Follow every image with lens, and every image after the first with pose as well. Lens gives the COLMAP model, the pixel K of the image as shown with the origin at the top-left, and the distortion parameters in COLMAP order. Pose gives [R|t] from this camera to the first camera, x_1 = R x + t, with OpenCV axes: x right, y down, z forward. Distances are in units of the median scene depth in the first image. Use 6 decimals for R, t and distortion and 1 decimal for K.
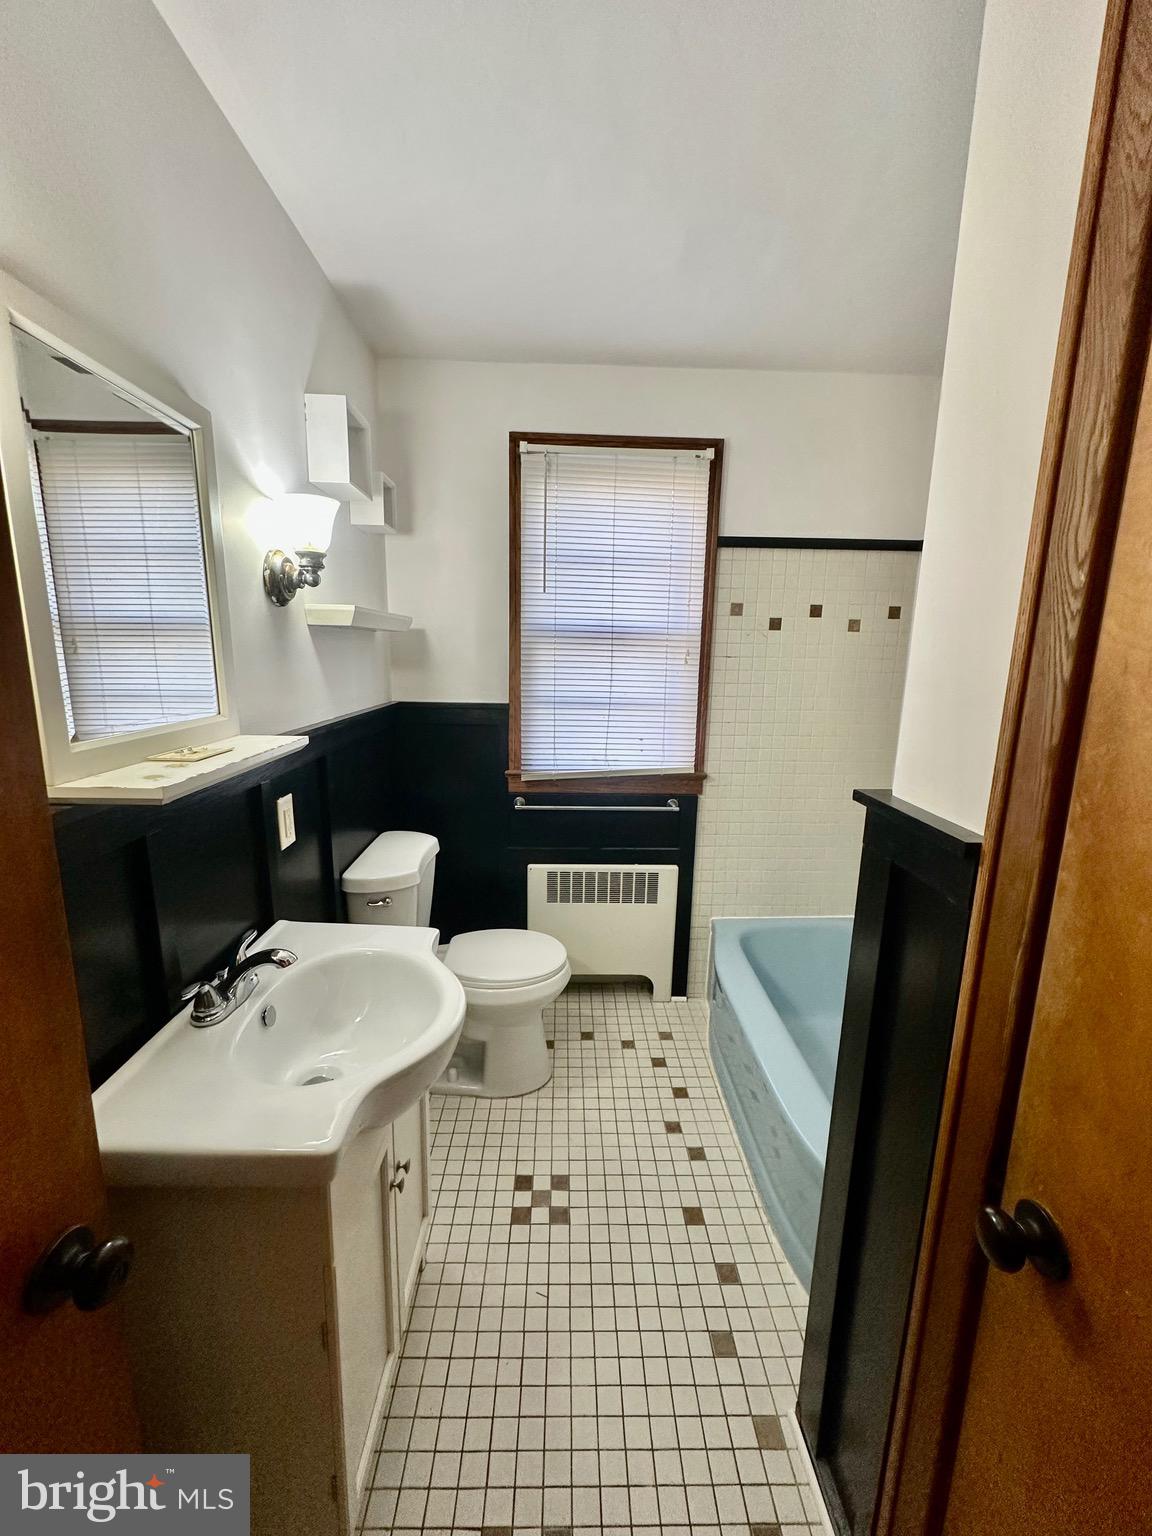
lens RADIAL K [[609.8, 0, 579.8], [0, 609.8, 768.2], [0, 0, 1]] dist [-0.000044, 0.000077]
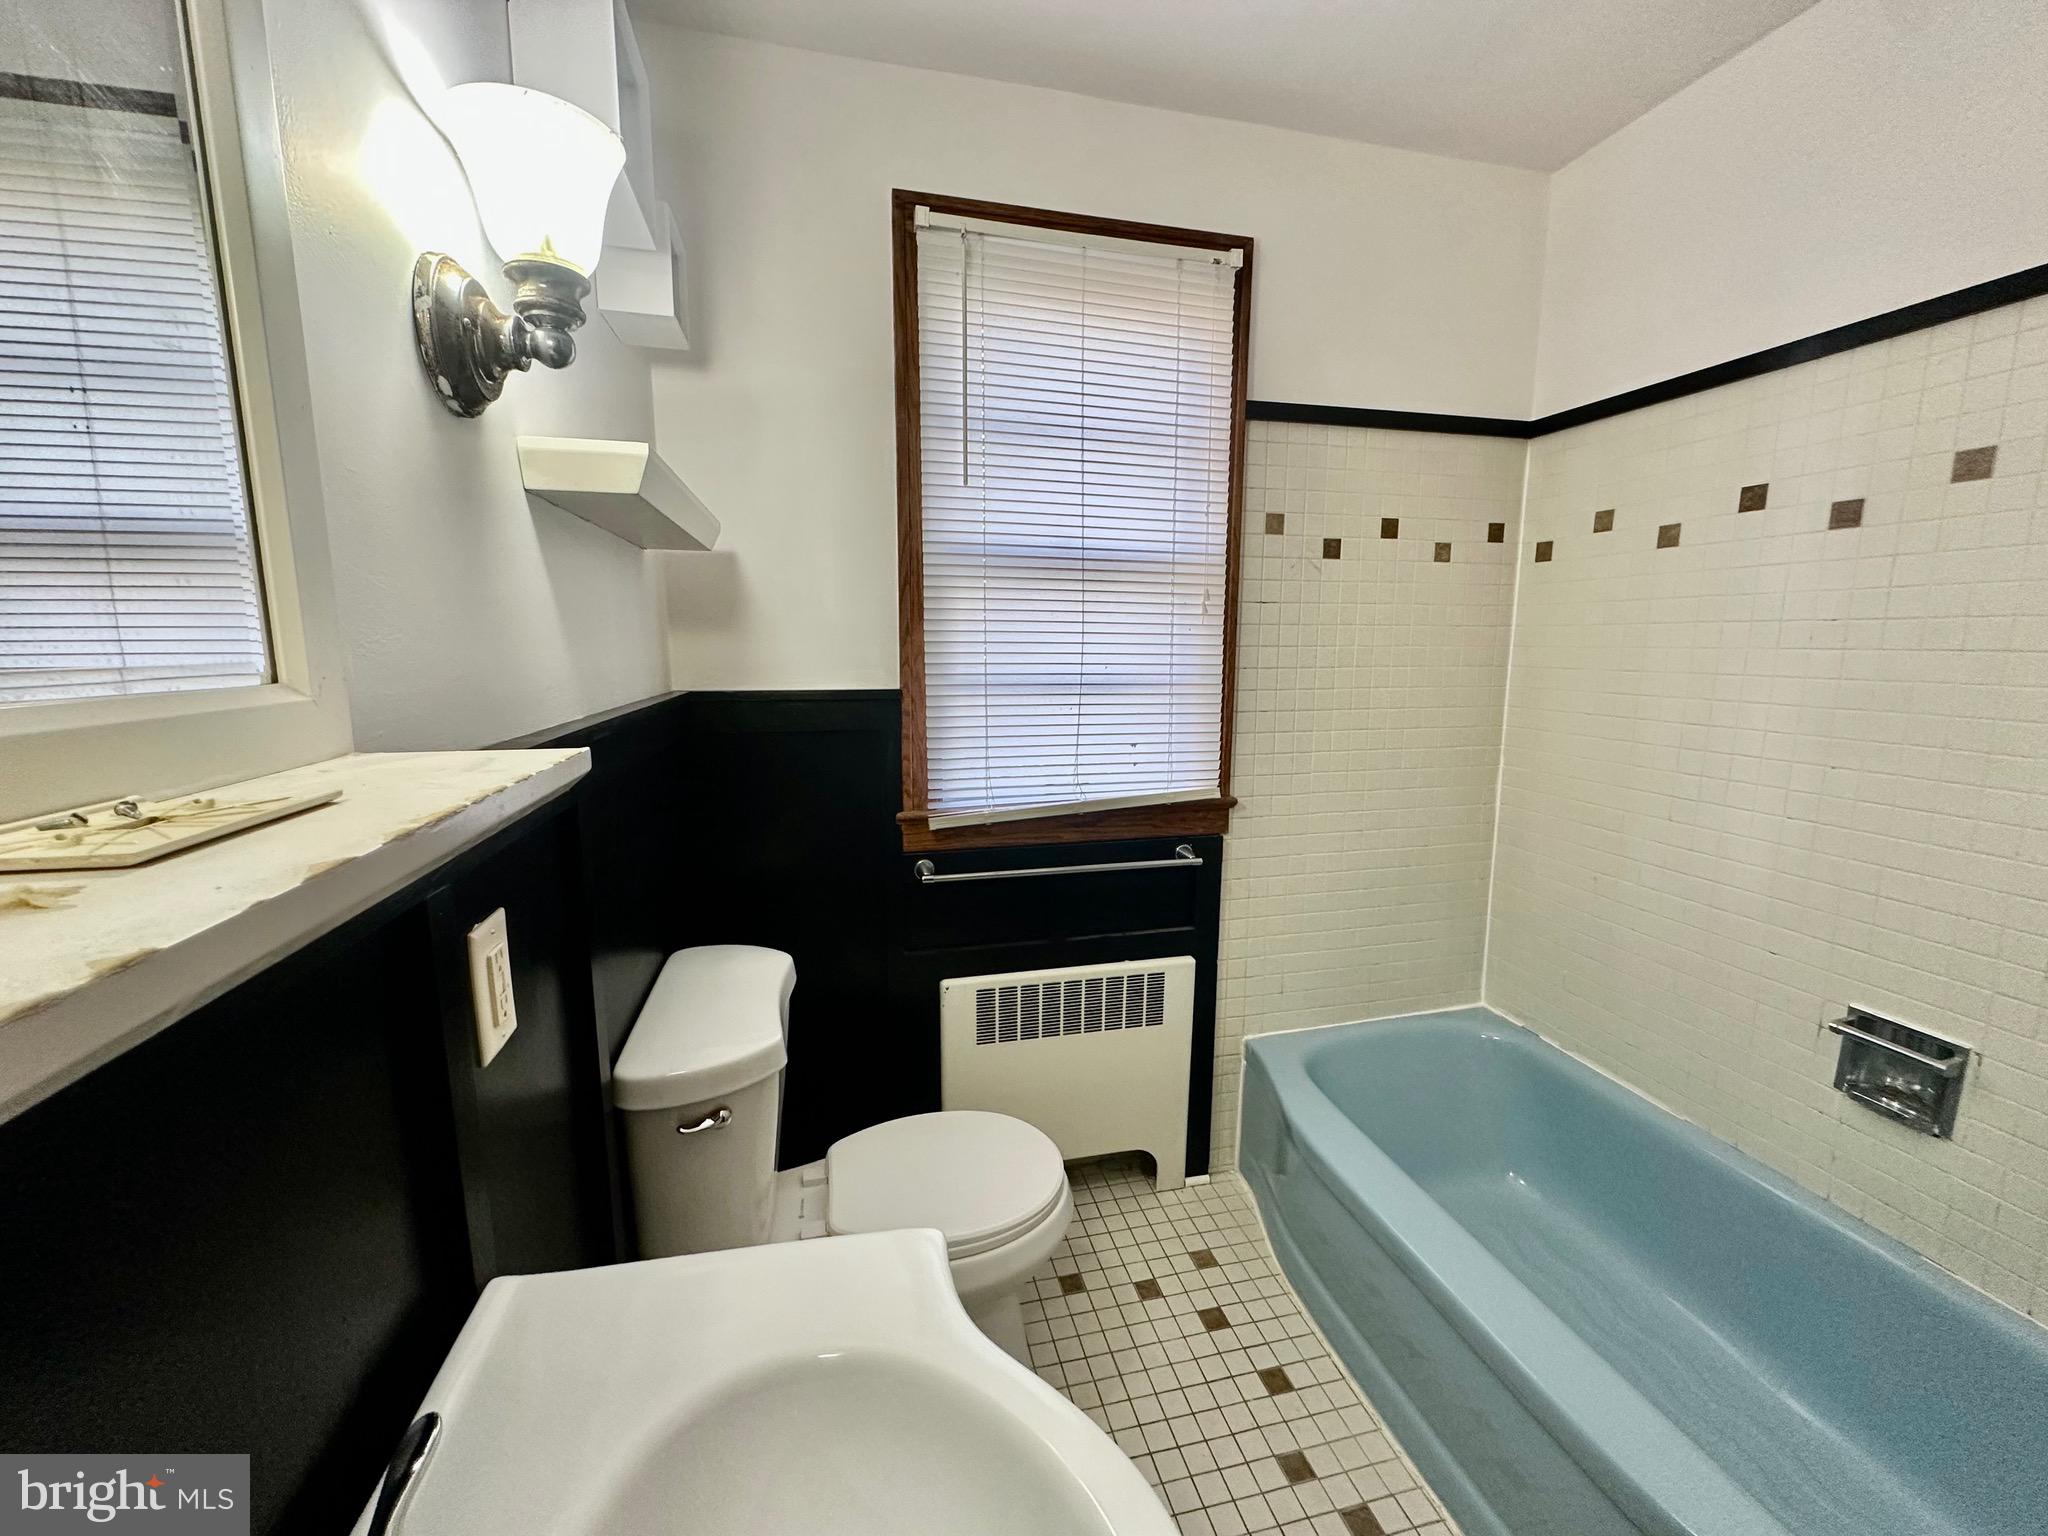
lens RADIAL K [[813.1, 0, 1026.6], [0, 813.1, 764.4], [0, 0, 1]] dist [-0.000044, 0.000077]
pose [[0.978595, -0.047026, 0.200348, -0.157902], [0.055049, 0.997882, -0.034659, -0.007974], [-0.198294, 0.044946, 0.979111, 0.272091]]
